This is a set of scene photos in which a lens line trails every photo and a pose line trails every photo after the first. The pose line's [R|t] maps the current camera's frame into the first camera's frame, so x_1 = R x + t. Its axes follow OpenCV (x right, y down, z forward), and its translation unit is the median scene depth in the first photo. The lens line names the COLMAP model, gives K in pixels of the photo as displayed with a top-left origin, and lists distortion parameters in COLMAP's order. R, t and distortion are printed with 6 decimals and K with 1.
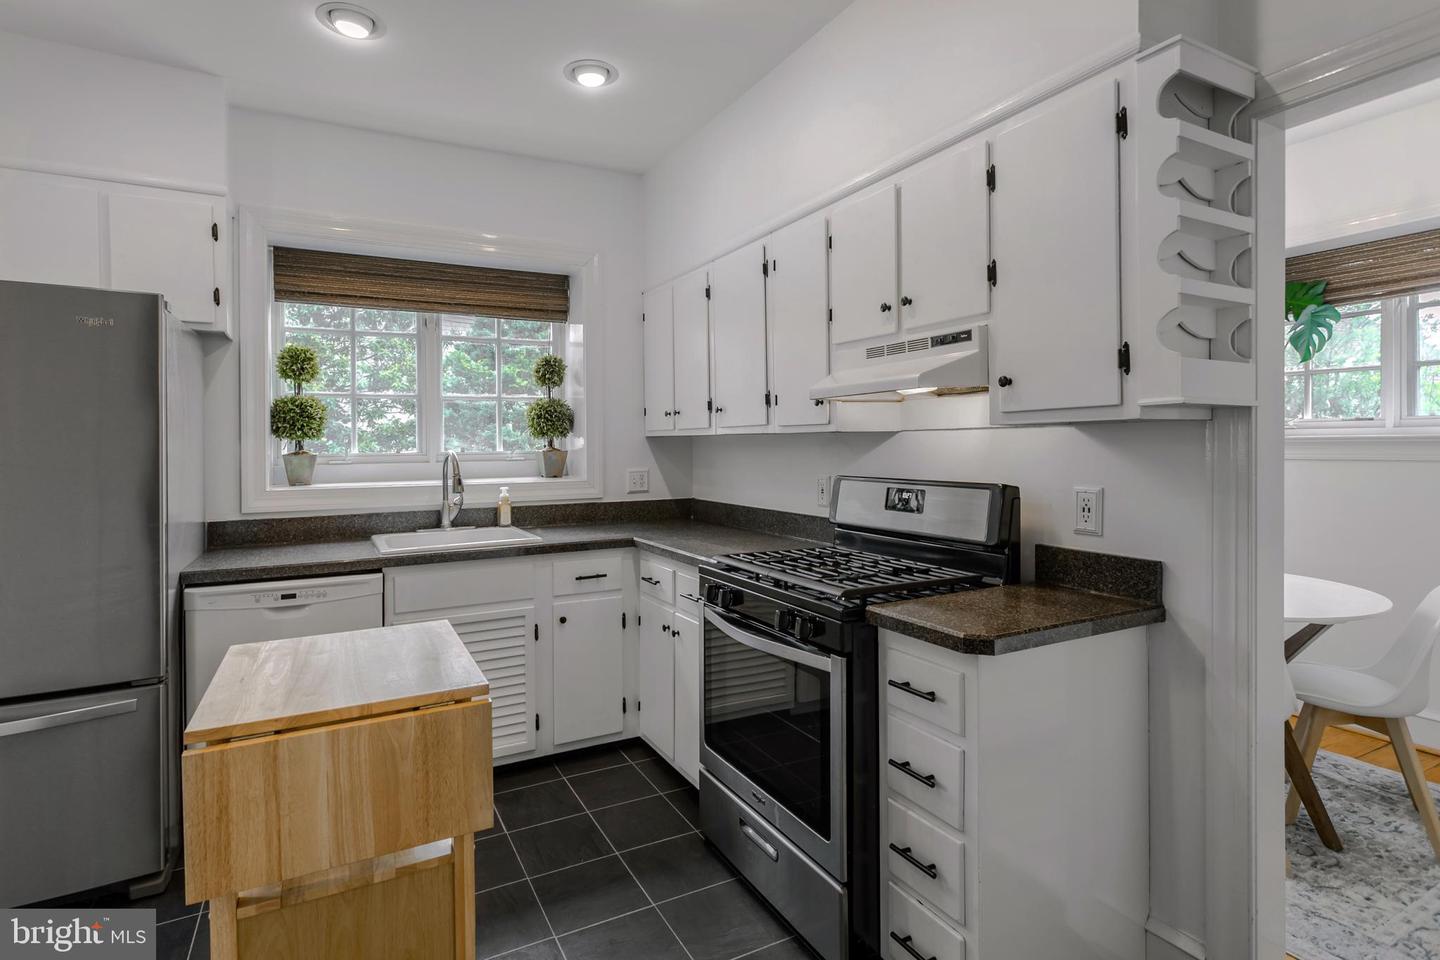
lens RADIAL K [[719.0, 0, 716.8], [0, 719.0, 442.1], [0, 0, 1]] dist [0.000529, 0.000768]
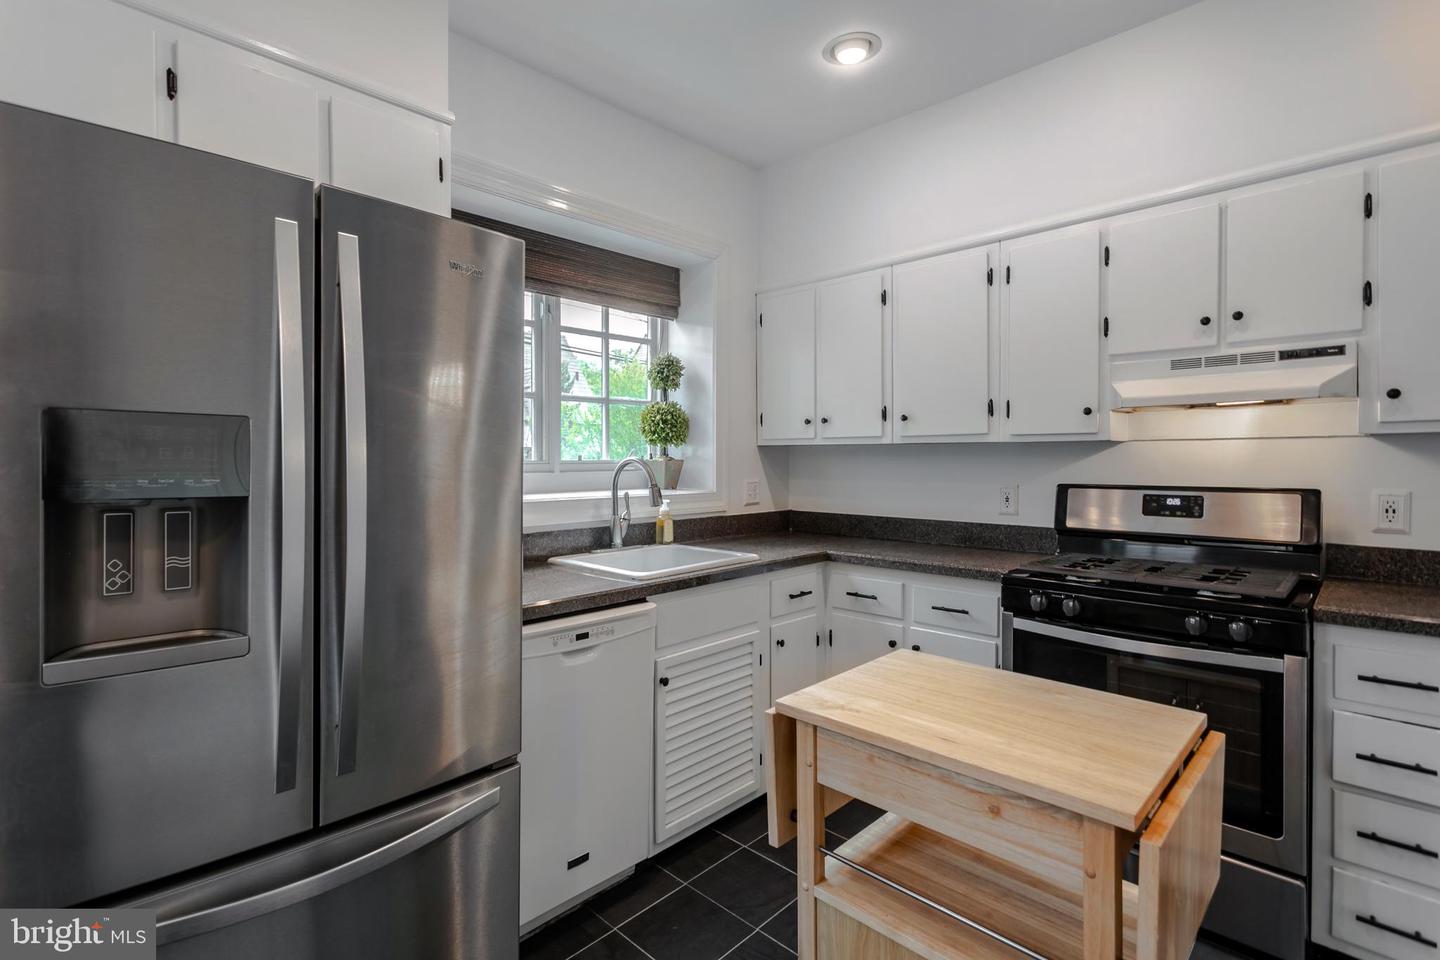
lens RADIAL K [[695.0, 0, 688.4], [0, 695.0, 460.3], [0, 0, 1]] dist [0.003119, 0.000650]
pose [[0.956098, 0.006872, 0.292965, -0.583208], [-0.007489, 0.999971, 0.000982, 0.014856], [-0.292950, -0.003133, 0.956123, 0.189147]]
